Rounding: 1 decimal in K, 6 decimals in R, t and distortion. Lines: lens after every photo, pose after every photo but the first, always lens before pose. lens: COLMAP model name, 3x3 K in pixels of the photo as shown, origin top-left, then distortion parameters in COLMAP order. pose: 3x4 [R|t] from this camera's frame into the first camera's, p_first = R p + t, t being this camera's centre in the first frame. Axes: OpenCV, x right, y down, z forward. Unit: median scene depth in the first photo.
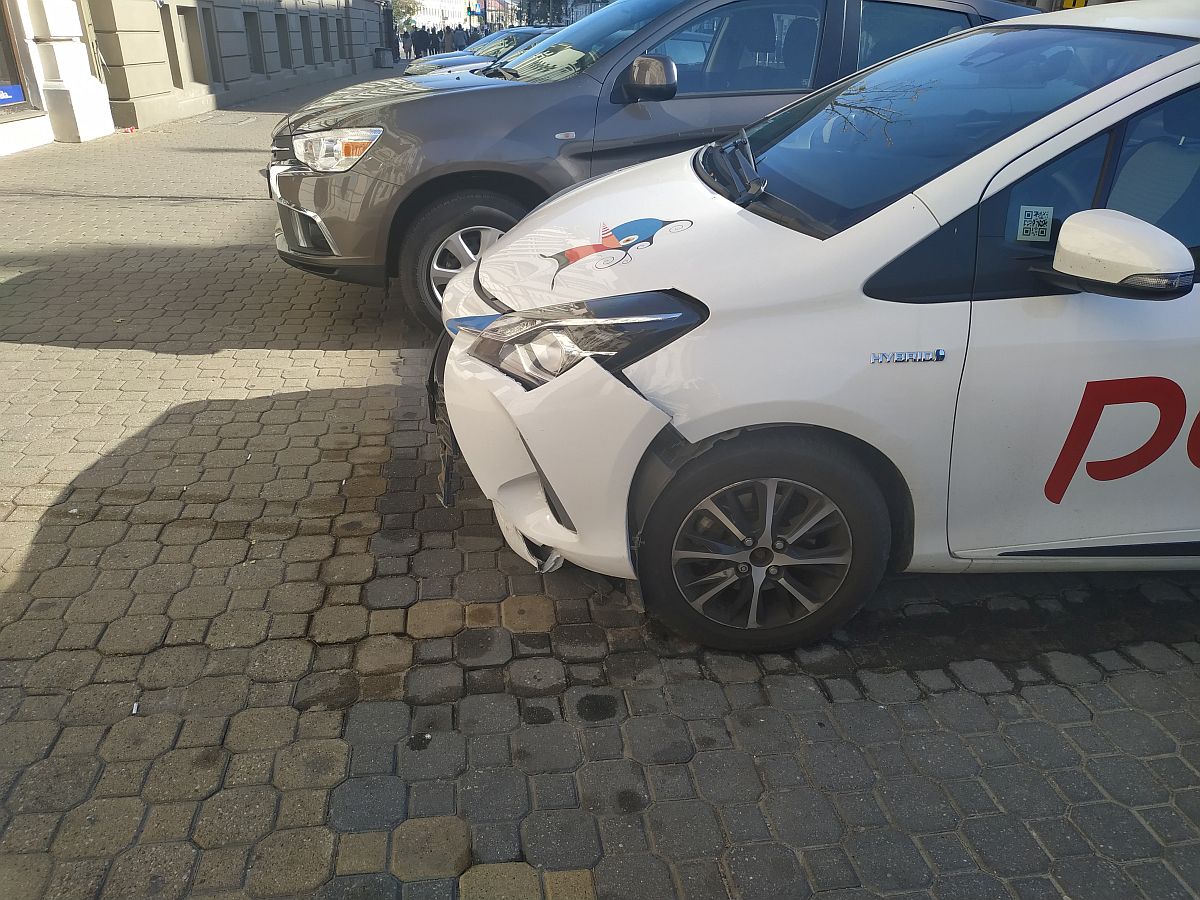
lens RADIAL K [[863.0, 0, 606.0], [0, 863.0, 455.1], [0, 0, 1]] dist [-0.007764, -0.004062]
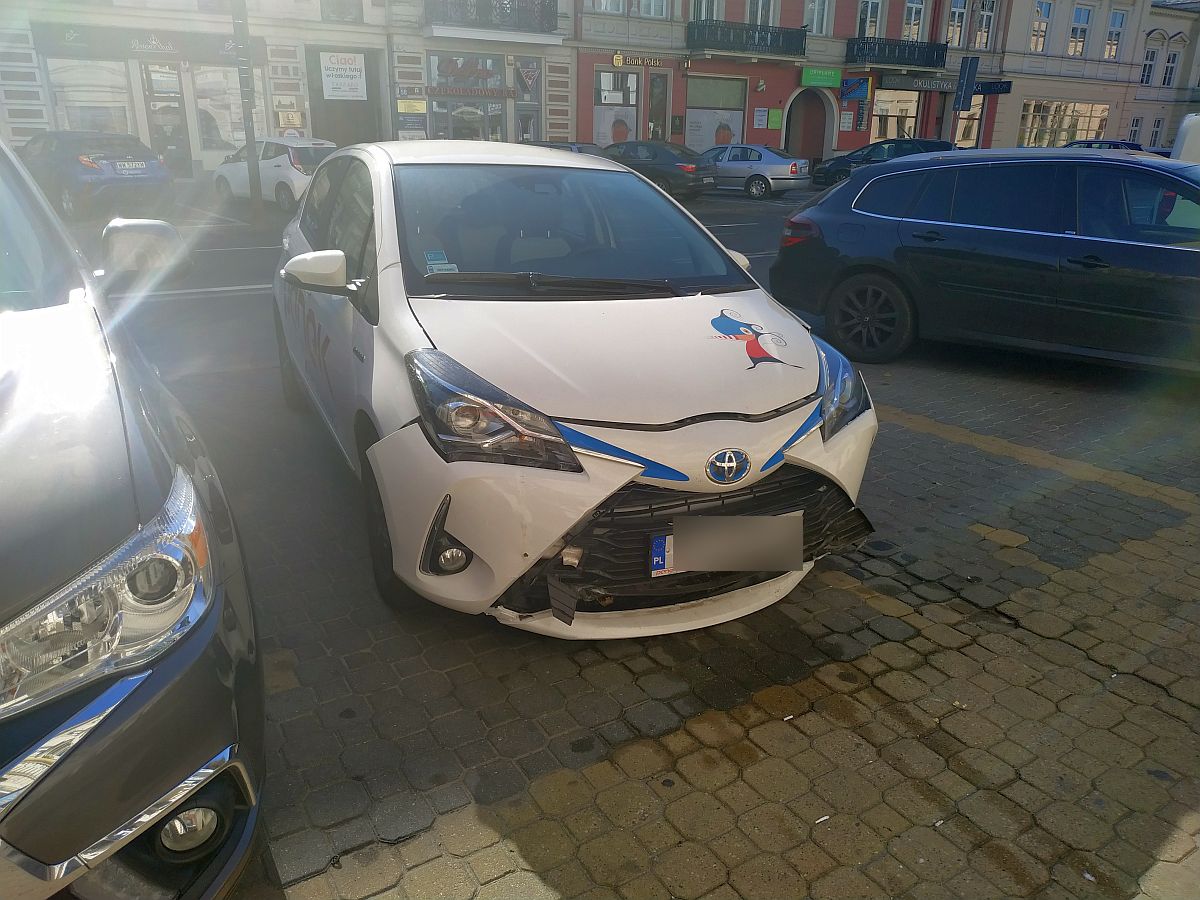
lens RADIAL K [[863.0, 0, 606.0], [0, 863.0, 455.1], [0, 0, 1]] dist [-0.007764, -0.004062]
pose [[-0.378795, -0.340492, 0.860569, -1.144912], [0.385183, 0.787497, 0.481126, -0.842500], [-0.841515, 0.513725, -0.167148, 1.521626]]
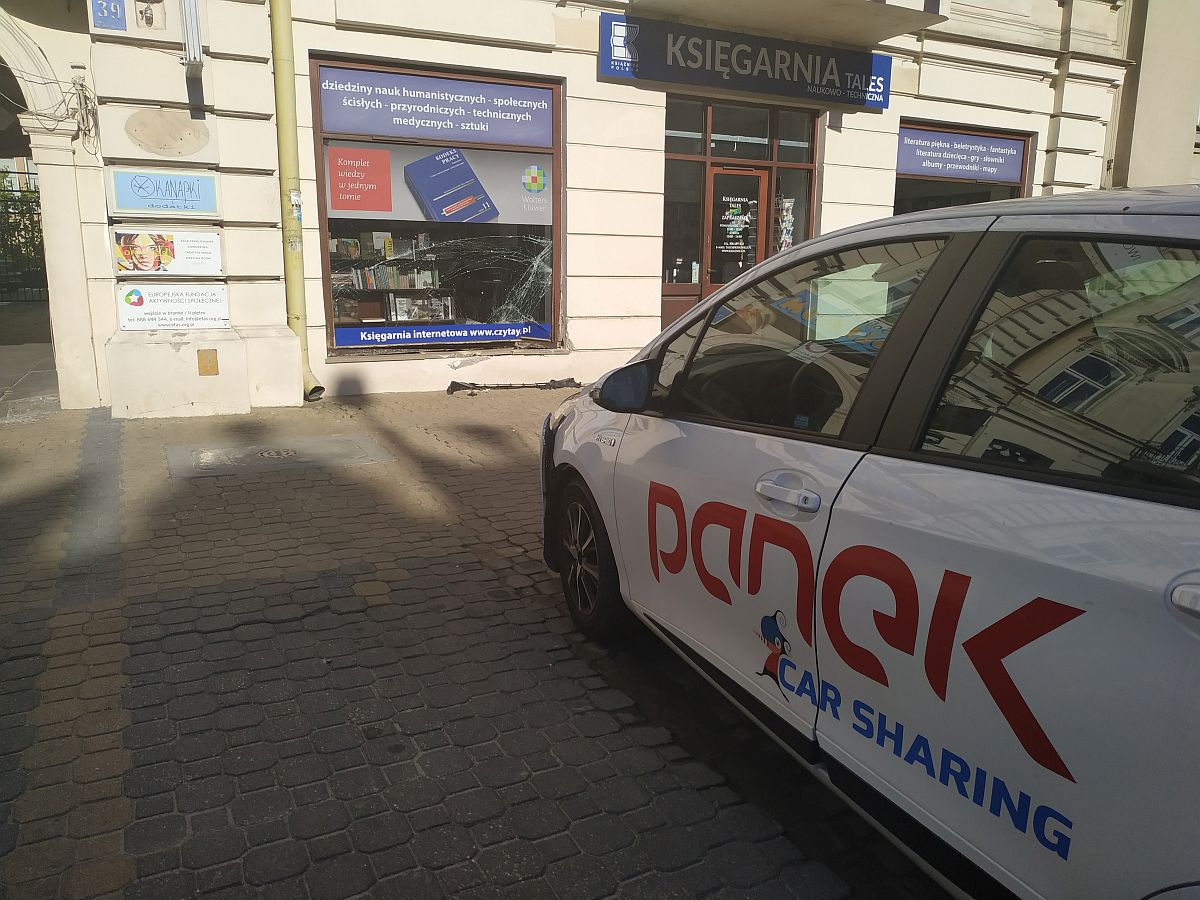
lens RADIAL K [[863.0, 0, 606.0], [0, 863.0, 455.1], [0, 0, 1]] dist [-0.007764, -0.004062]
pose [[0.324450, 0.177481, -0.929103, 1.572739], [-0.418472, 0.907820, 0.027282, -0.113836], [0.848301, 0.379952, 0.368812, 0.361638]]
